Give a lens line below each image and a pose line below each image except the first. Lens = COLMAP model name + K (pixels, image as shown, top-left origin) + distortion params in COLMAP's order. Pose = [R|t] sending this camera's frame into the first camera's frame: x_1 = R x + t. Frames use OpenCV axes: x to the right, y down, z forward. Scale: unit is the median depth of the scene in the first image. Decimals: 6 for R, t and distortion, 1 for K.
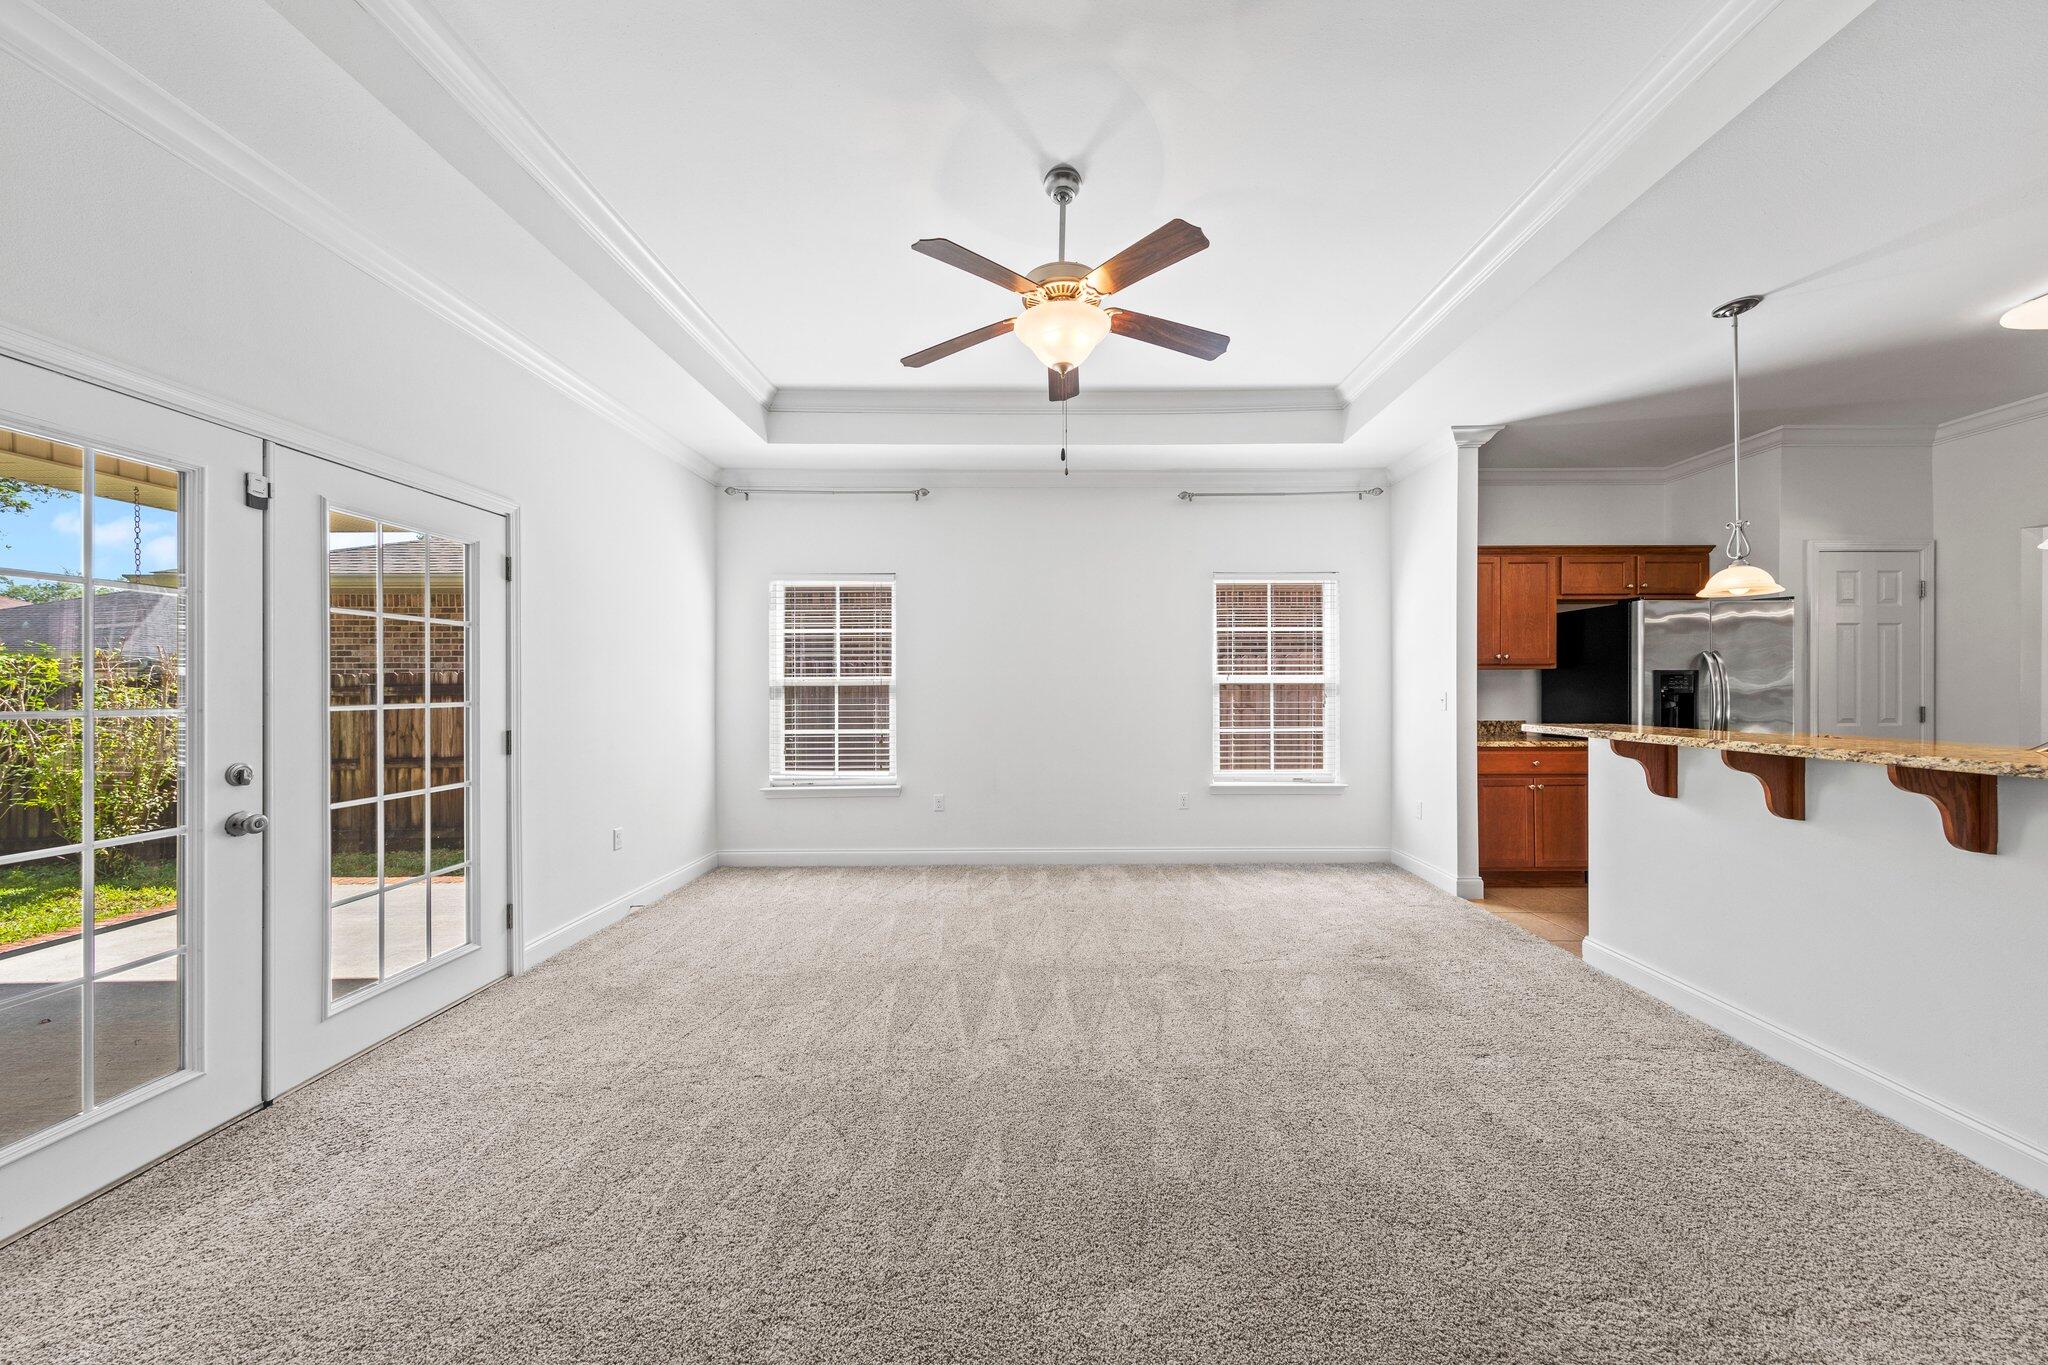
lens RADIAL K [[678.7, 0, 1031.9], [0, 678.7, 683.5], [0, 0, 1]] dist [0.004100, -0.000151]
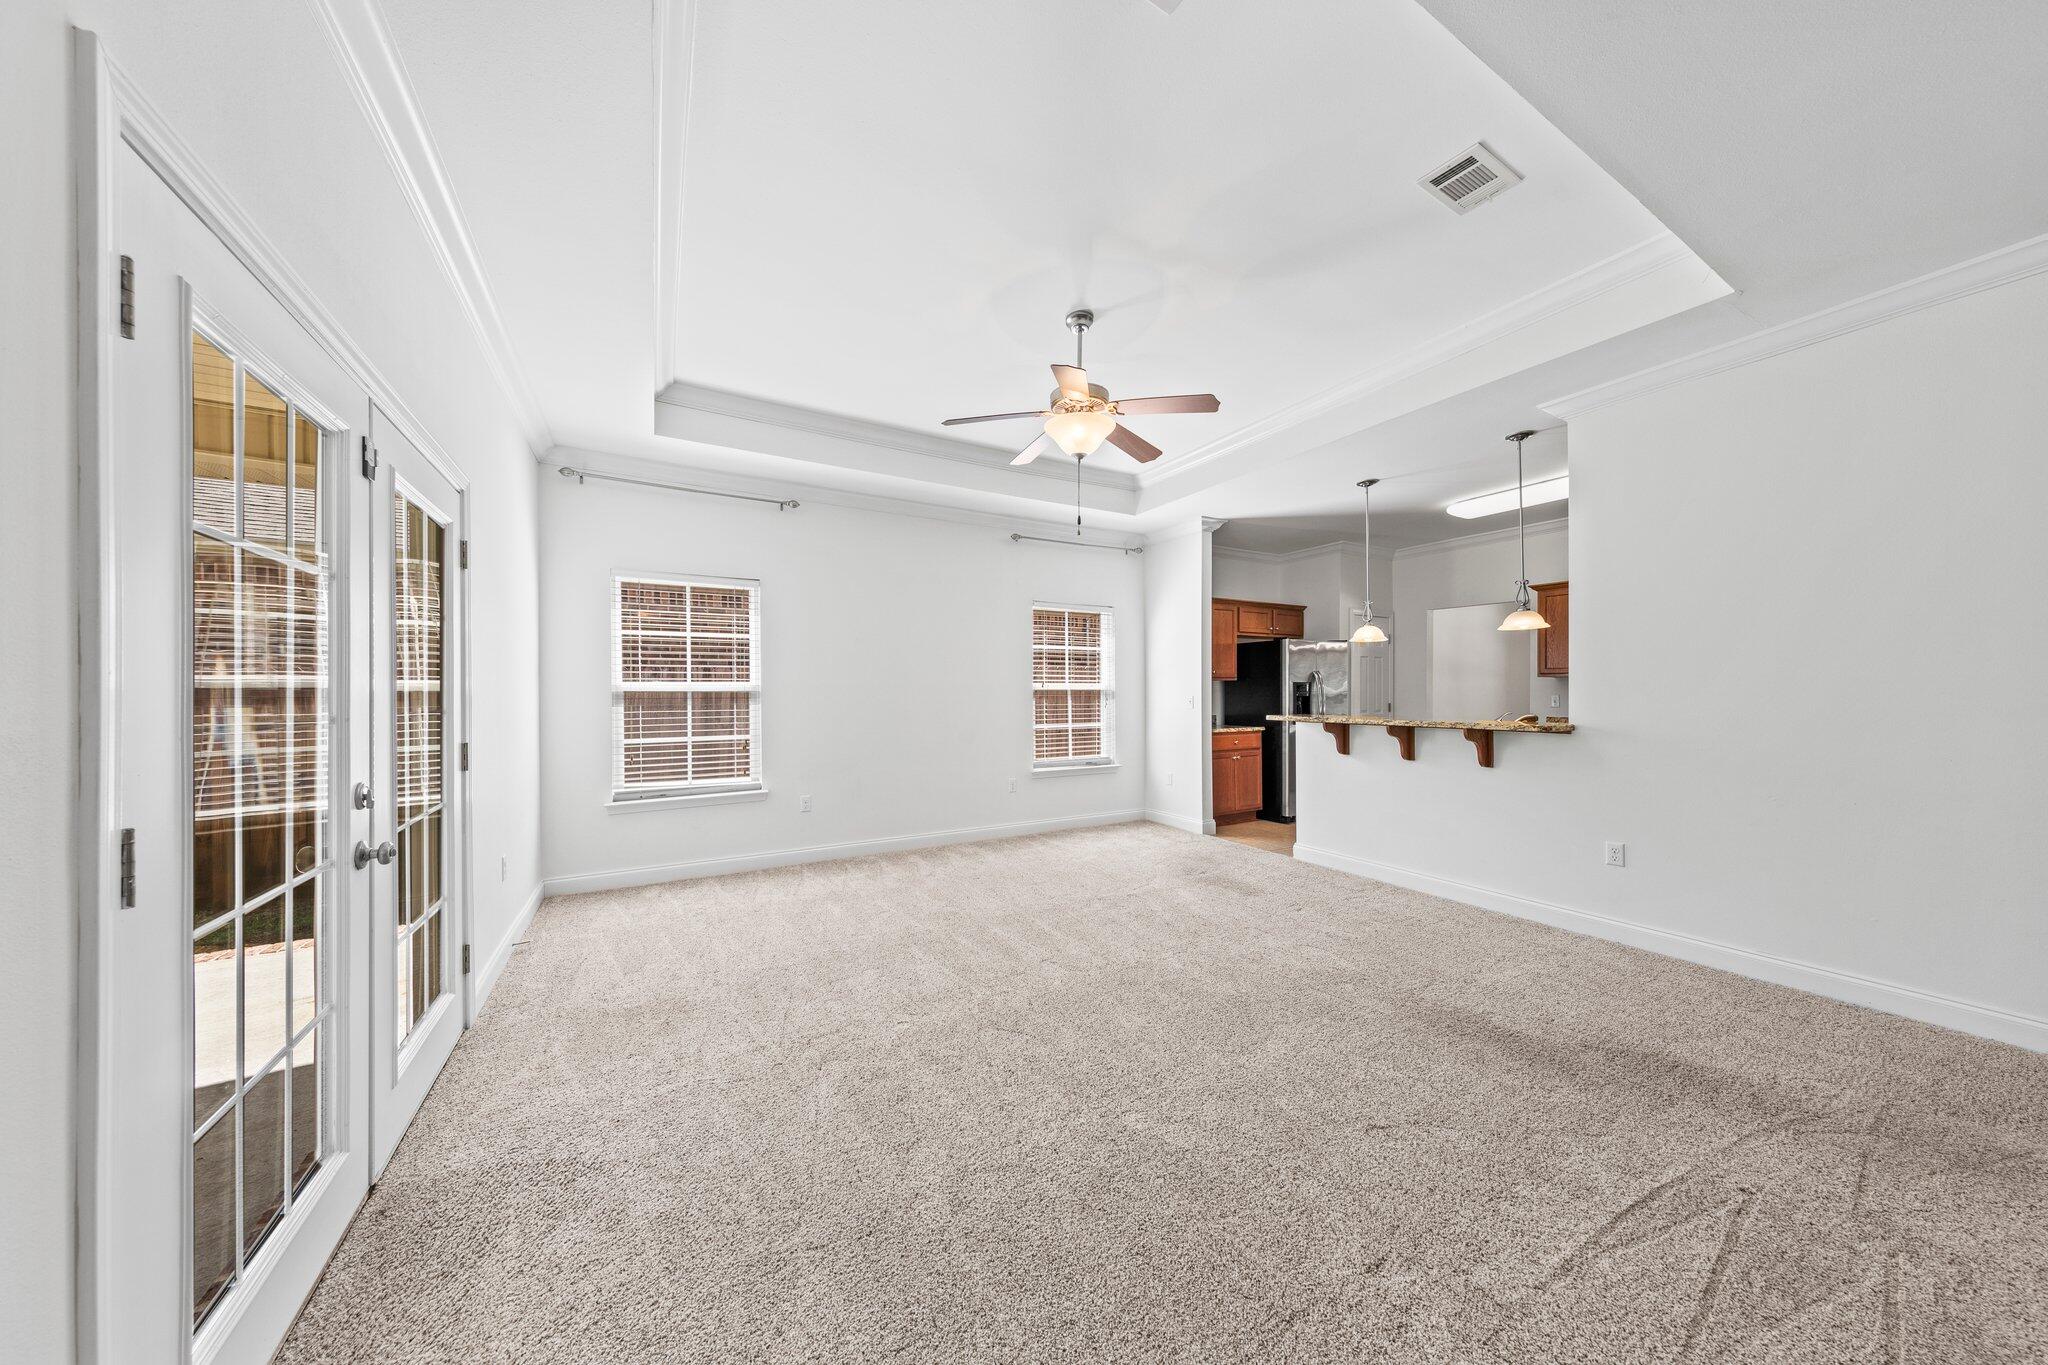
lens RADIAL K [[652.7, 0, 1026.4], [0, 652.7, 685.8], [0, 0, 1]] dist [0.011107, -0.000104]
pose [[0.872590, 0.004967, 0.488428, -0.392468], [-0.001834, 0.999975, -0.006892, 0.001697], [-0.488450, 0.005118, 0.872577, -0.048834]]
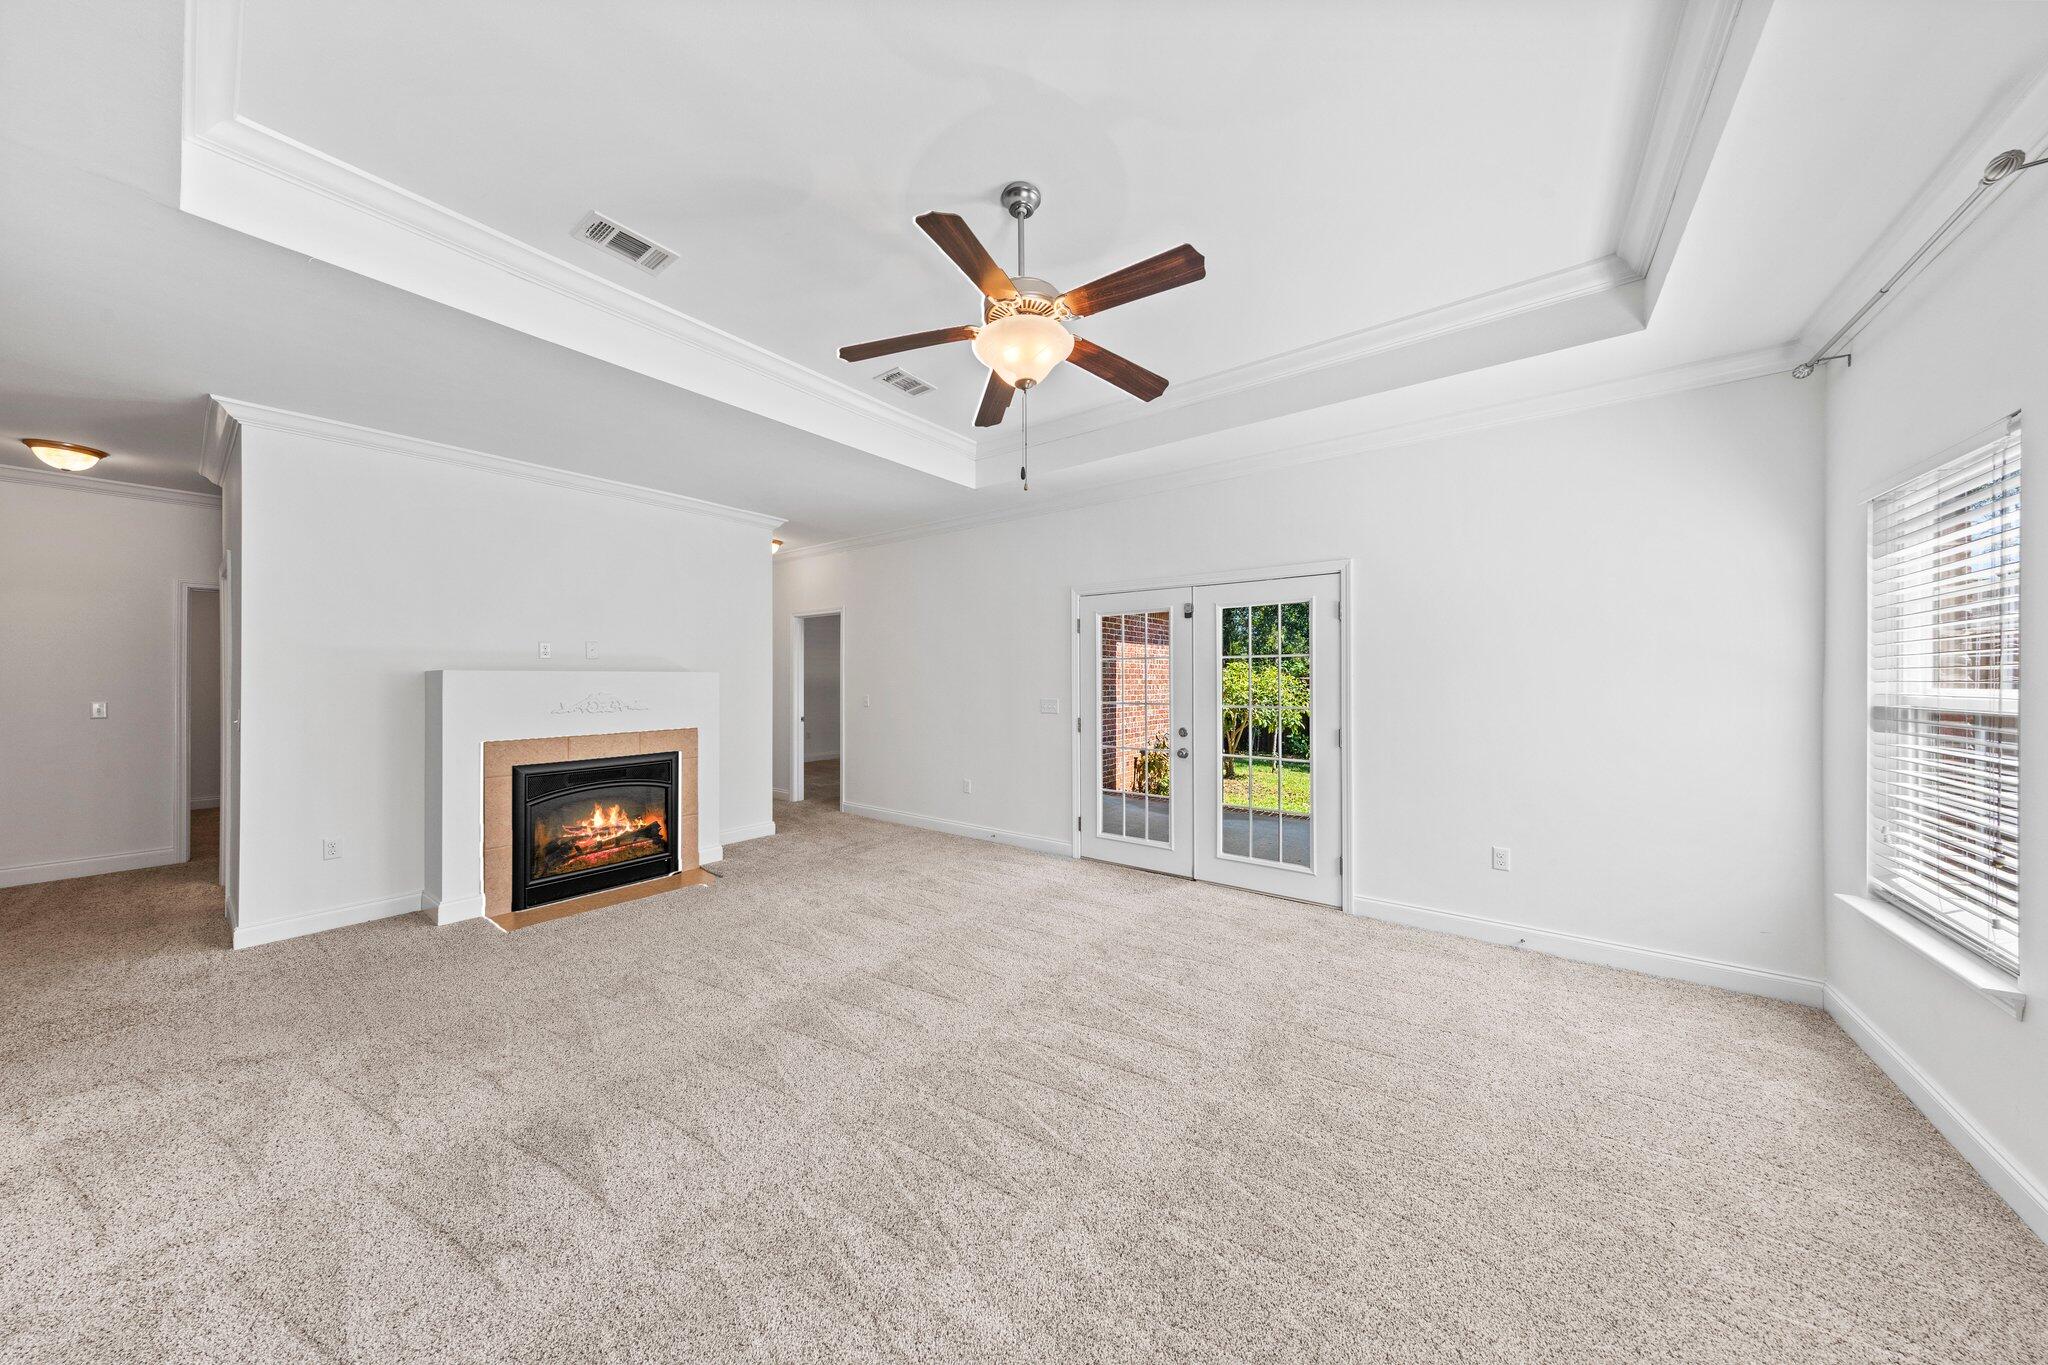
lens RADIAL K [[652.7, 0, 1025.7], [0, 652.7, 680.6], [0, 0, 1]] dist [0.011107, -0.000104]
pose [[-0.601747, 0.009375, -0.798632, 0.459504], [0.008605, 0.999949, 0.005255, -0.029131], [0.798640, -0.003710, -0.601797, 0.904055]]
